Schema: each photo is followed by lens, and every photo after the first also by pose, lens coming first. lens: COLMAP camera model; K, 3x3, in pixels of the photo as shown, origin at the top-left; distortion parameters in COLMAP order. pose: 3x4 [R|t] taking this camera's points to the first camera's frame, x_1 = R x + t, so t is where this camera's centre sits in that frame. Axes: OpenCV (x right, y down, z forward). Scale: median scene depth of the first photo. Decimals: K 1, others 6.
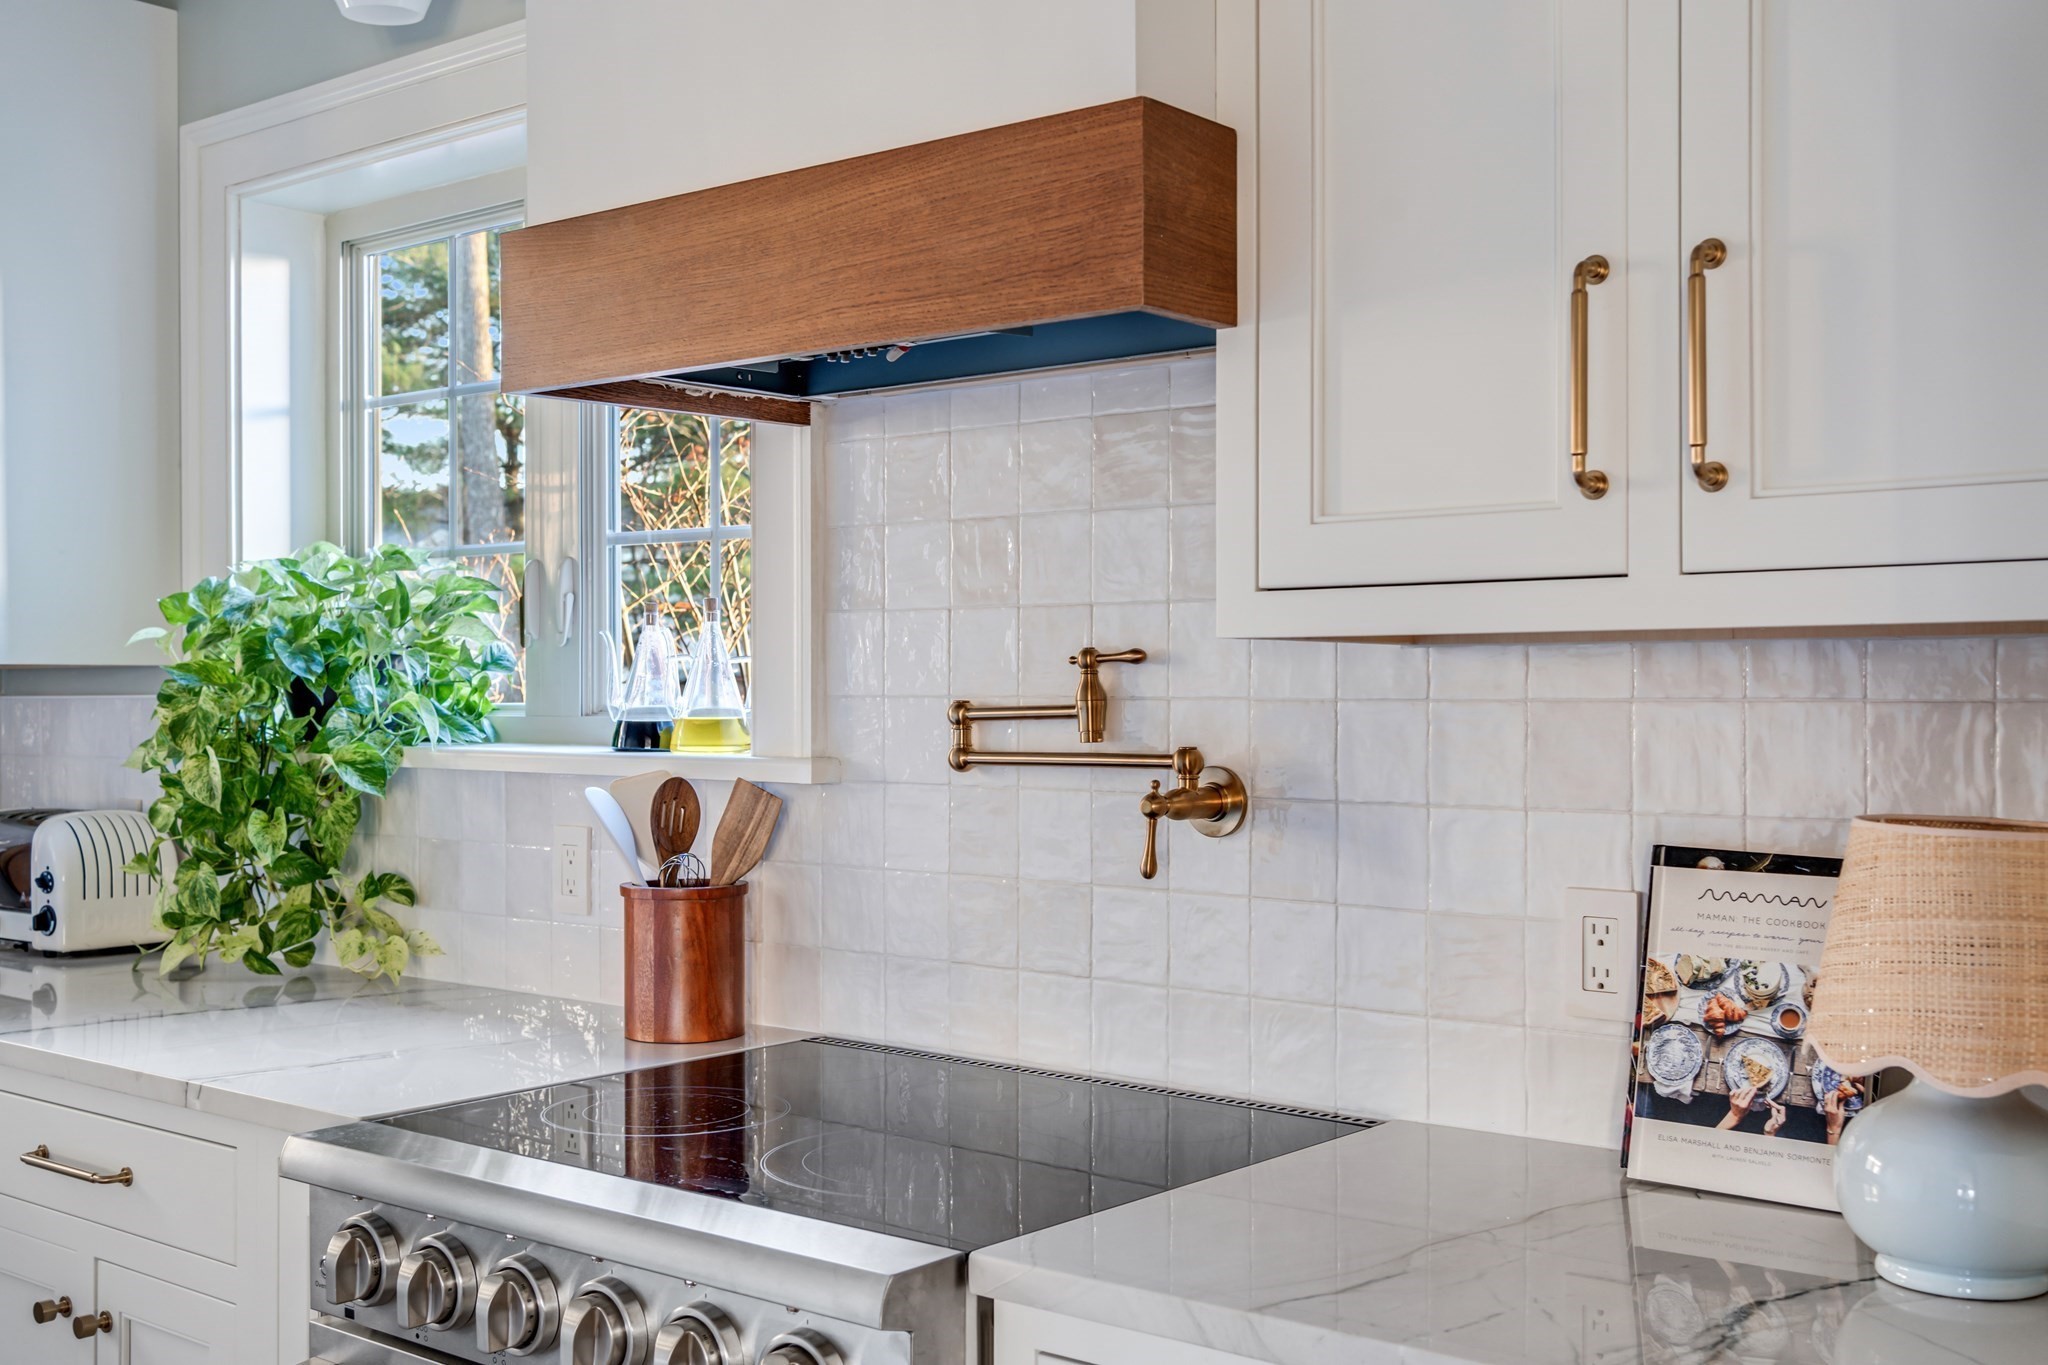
lens RADIAL K [[2095.3, 0, 1028.0], [0, 2095.3, 687.0], [0, 0, 1]] dist [-0.002055, 0.008676]
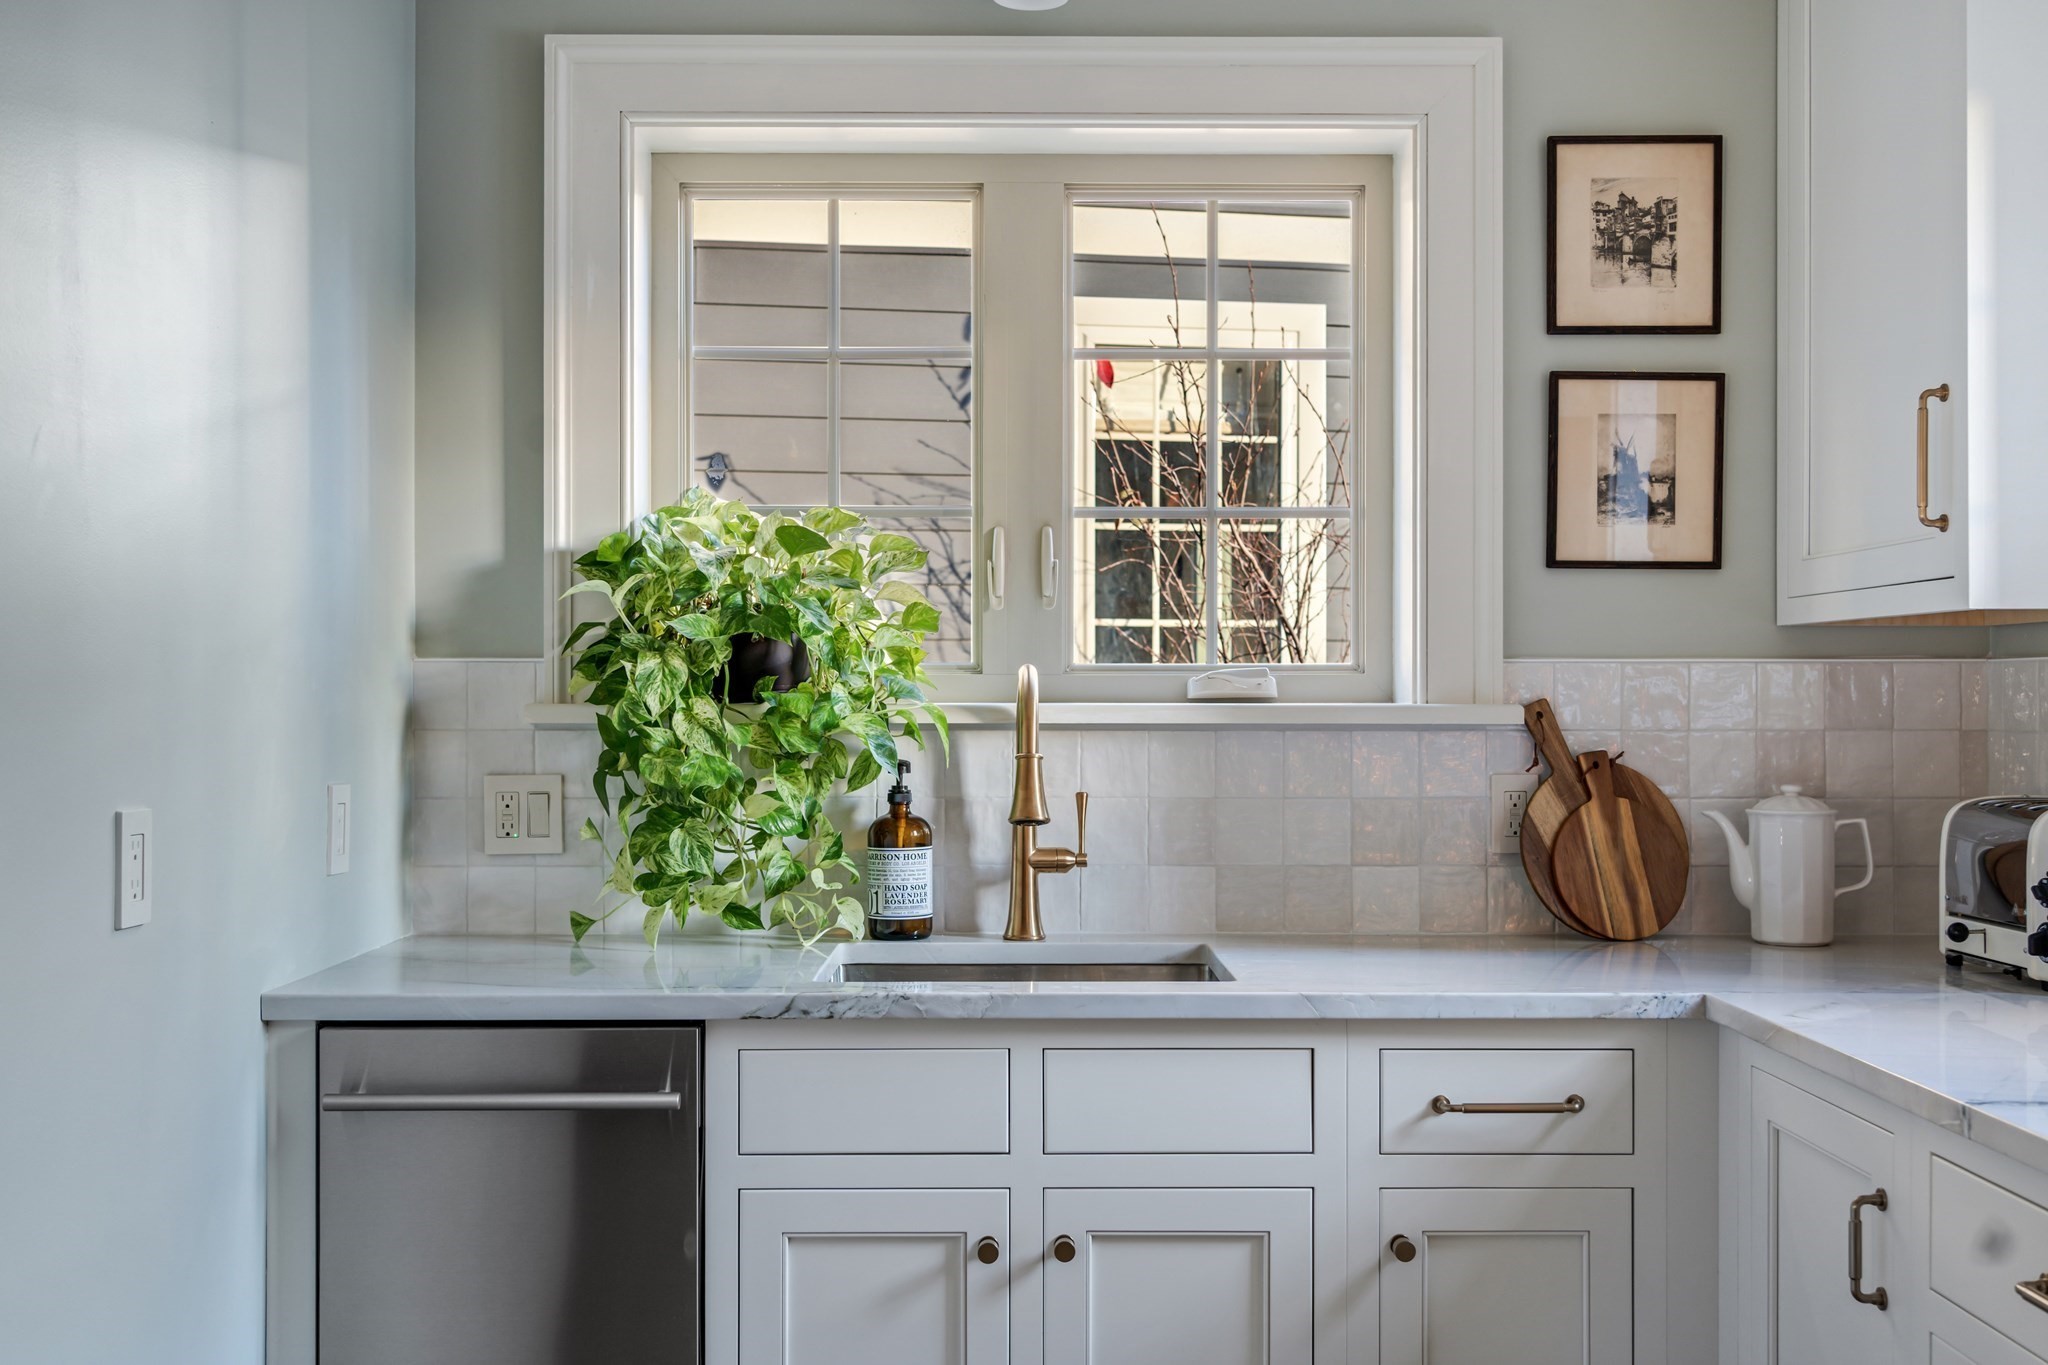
lens RADIAL K [[2044.4, 0, 1088.1], [0, 2044.4, 691.3], [0, 0, 1]] dist [0.004186, 0.007633]
pose [[0.642717, -0.001667, -0.766102, -0.165635], [0.000639, 0.999998, -0.001640, 0.028399], [0.766103, 0.000565, 0.642717, 0.345509]]
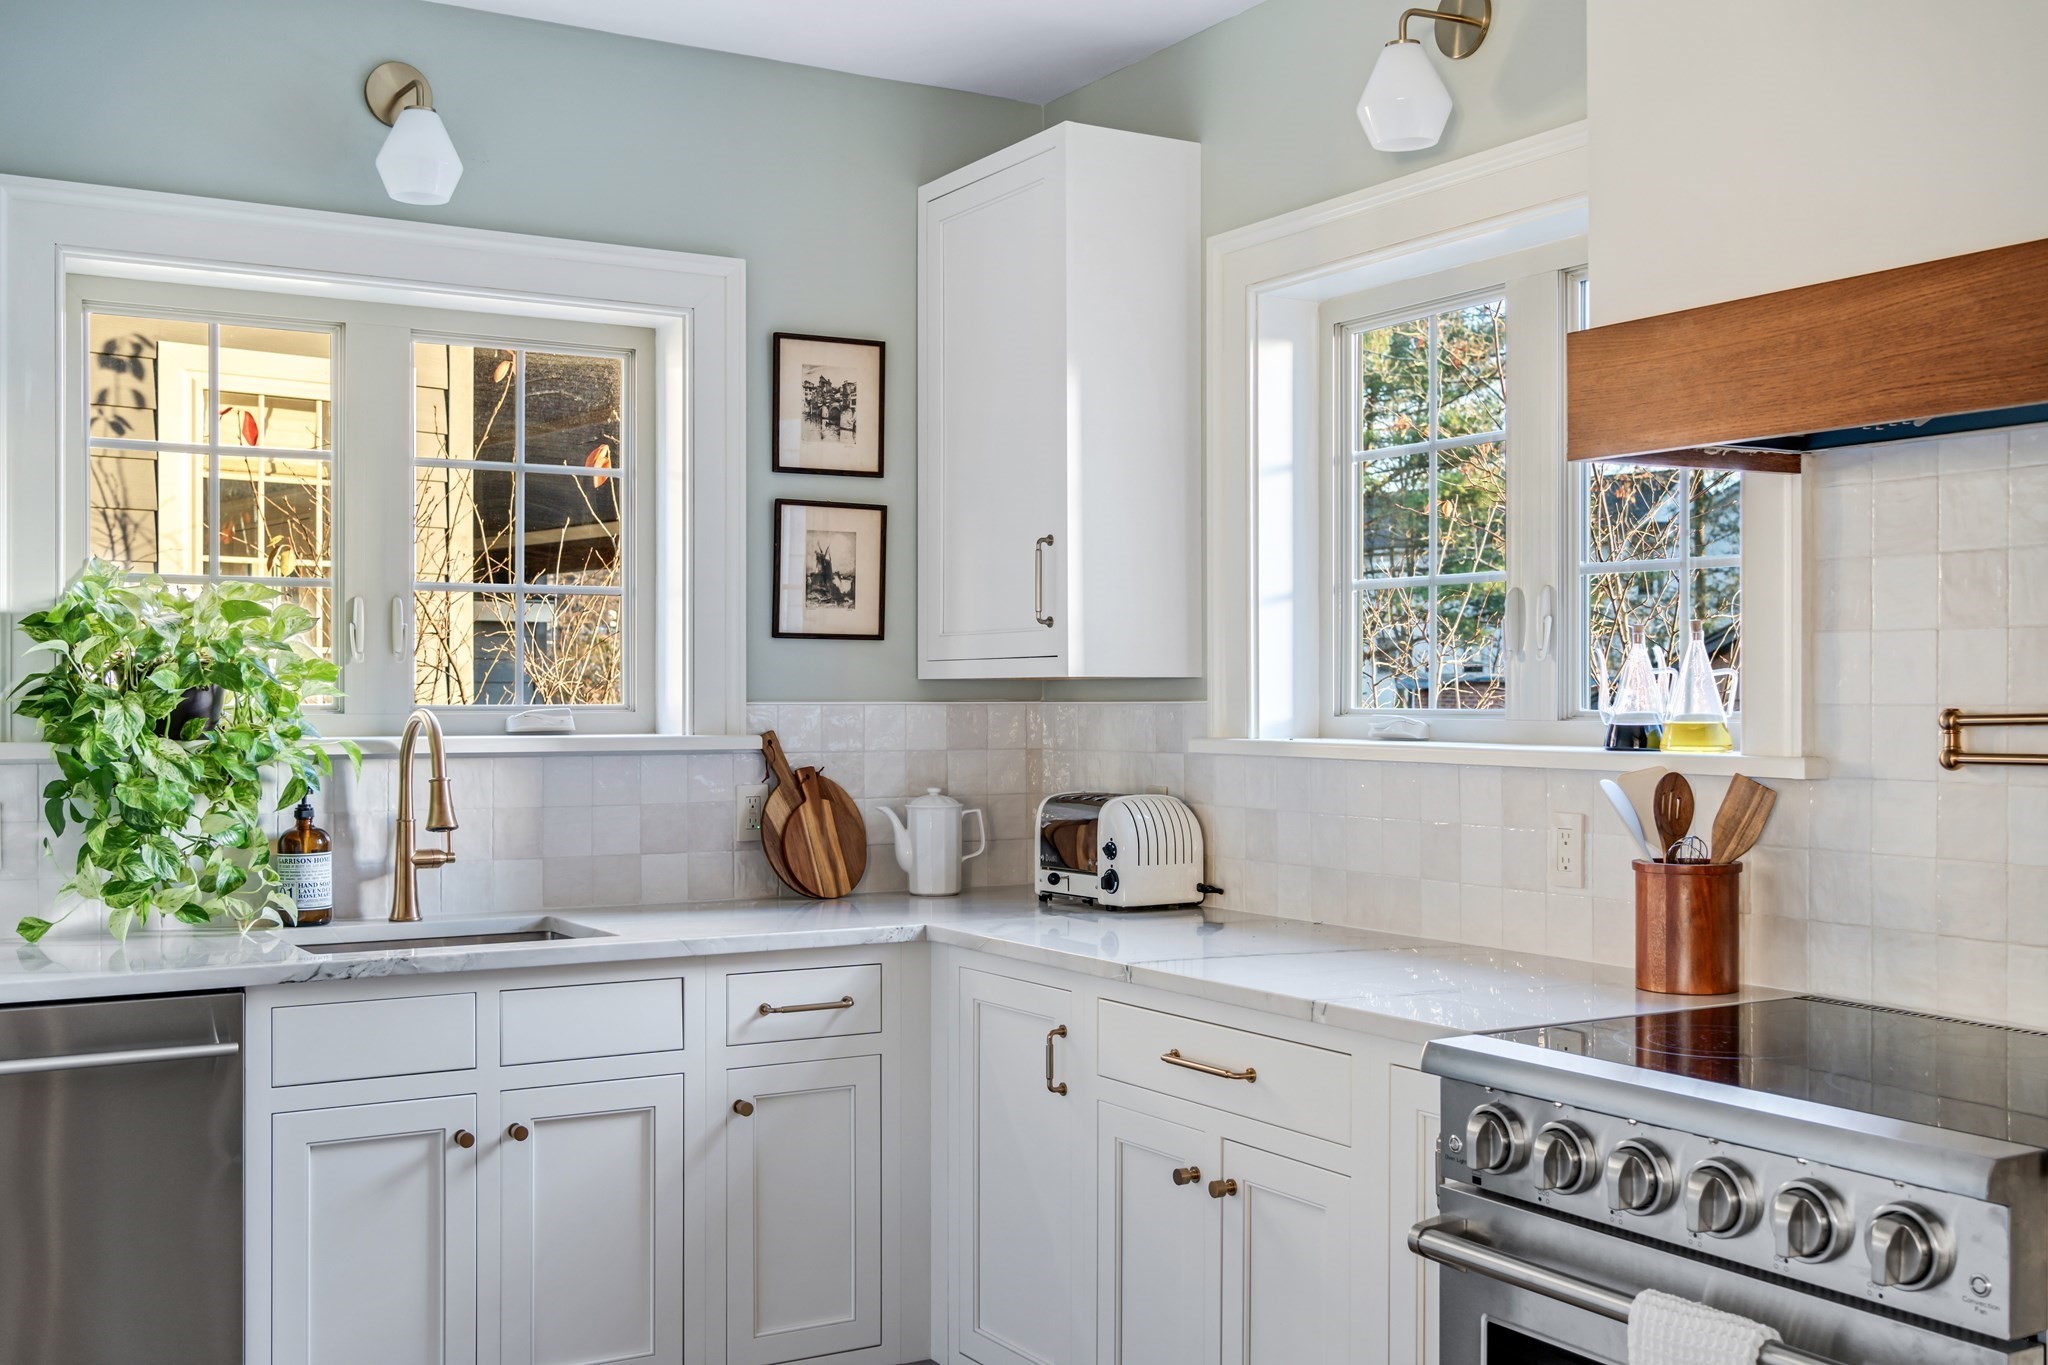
lens RADIAL K [[2095.3, 0, 1028.0], [0, 2095.3, 687.0], [0, 0, 1]] dist [-0.002055, 0.008676]
pose [[0.941825, -0.000543, -0.336103, -0.128565], [-0.000165, 0.999998, -0.002078, -0.003114], [0.336103, 0.002013, 0.941823, -0.272001]]
